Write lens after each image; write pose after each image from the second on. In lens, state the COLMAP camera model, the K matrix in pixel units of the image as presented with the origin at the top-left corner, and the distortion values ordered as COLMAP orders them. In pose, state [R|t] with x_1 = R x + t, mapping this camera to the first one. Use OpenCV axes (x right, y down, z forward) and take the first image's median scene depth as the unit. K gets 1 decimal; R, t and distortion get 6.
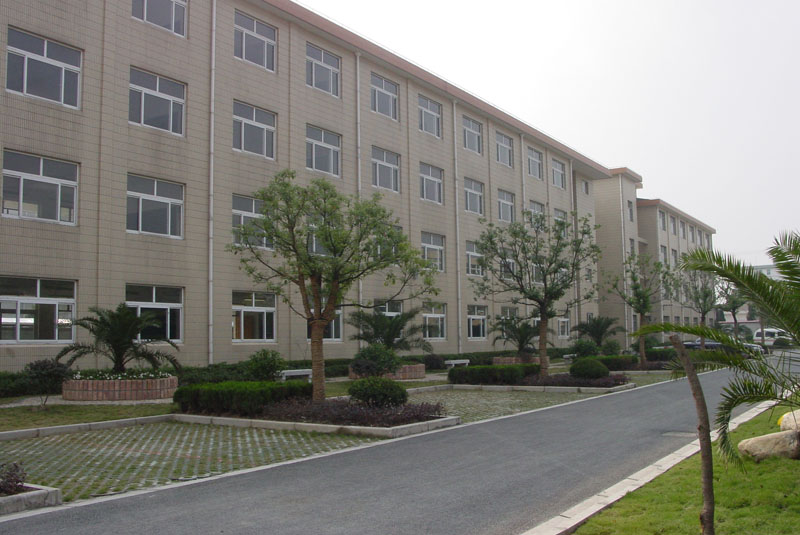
lens RADIAL K [[819.7, 0, 400.0], [0, 819.7, 267.5], [0, 0, 1]] dist [-0.184994, 0.231770]
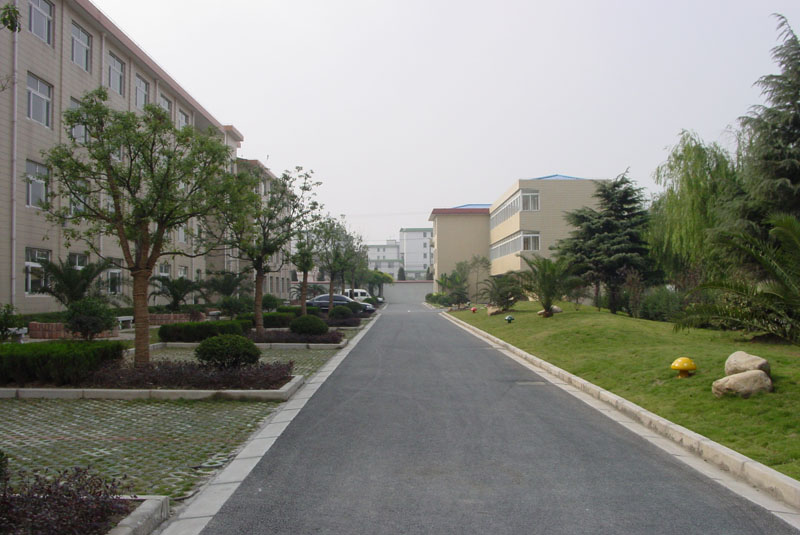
lens RADIAL K [[819.7, 0, 400.0], [0, 819.7, 267.5], [0, 0, 1]] dist [-0.184994, 0.231770]
pose [[0.844373, 0.024983, 0.535173, -0.142785], [-0.052617, 0.997950, 0.036430, 0.007712], [-0.533166, -0.058920, 0.843956, 0.063125]]
